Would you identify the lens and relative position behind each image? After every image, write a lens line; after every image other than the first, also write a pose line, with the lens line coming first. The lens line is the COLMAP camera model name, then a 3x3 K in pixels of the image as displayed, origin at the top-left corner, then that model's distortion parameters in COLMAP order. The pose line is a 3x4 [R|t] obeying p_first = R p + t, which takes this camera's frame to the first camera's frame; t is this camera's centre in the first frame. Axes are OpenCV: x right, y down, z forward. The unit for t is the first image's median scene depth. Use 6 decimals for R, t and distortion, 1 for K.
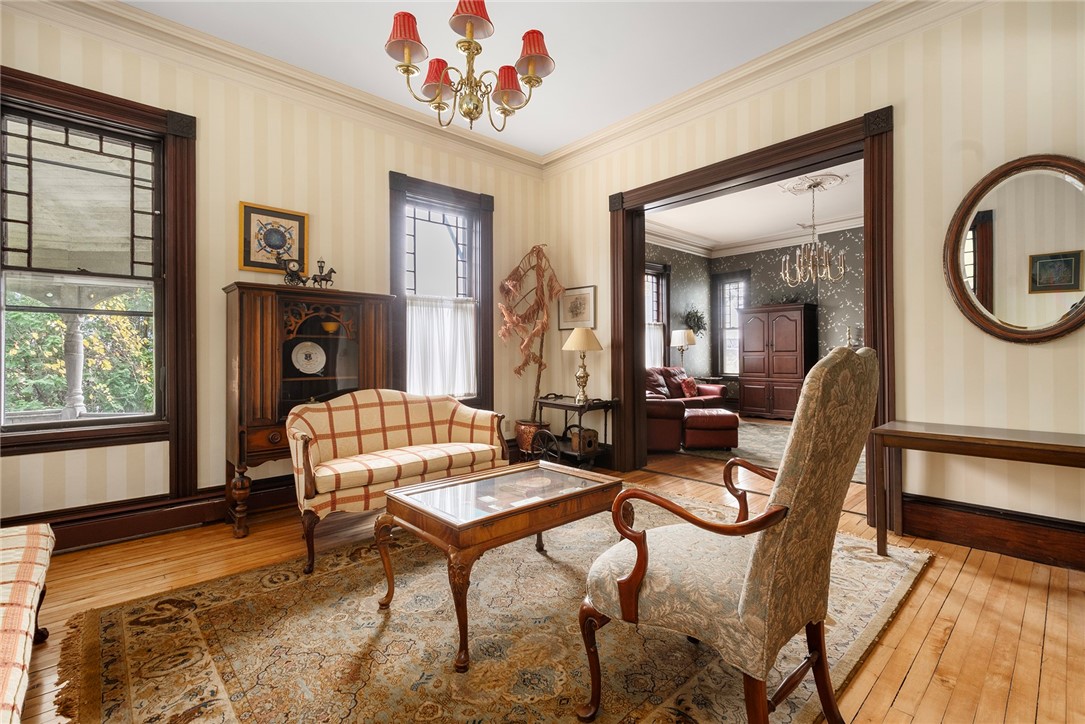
lens RADIAL K [[494.2, 0, 549.6], [0, 494.2, 353.9], [0, 0, 1]] dist [0.011091, -0.000236]
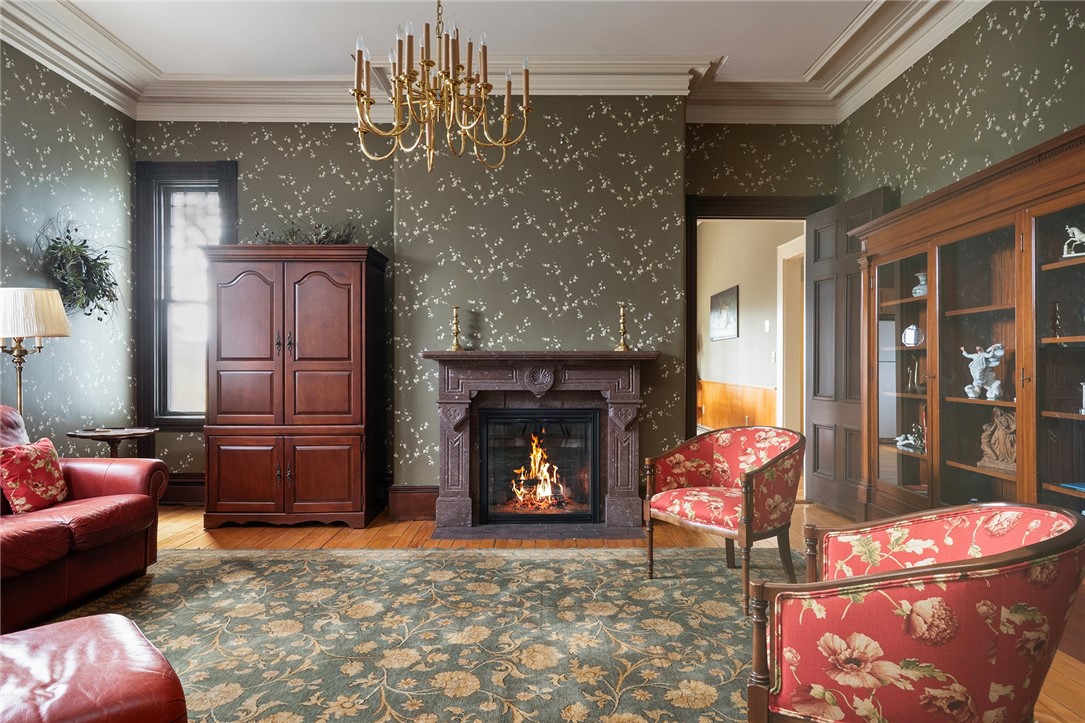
lens RADIAL K [[655.4, 0, 543.5], [0, 655.4, 364.3], [0, 0, 1]] dist [-0.005110, -0.000168]
pose [[0.665505, 0.009047, 0.746339, 0.179922], [-0.008351, 0.999954, -0.004674, 0.000186], [-0.746347, -0.003122, 0.665550, 0.472435]]
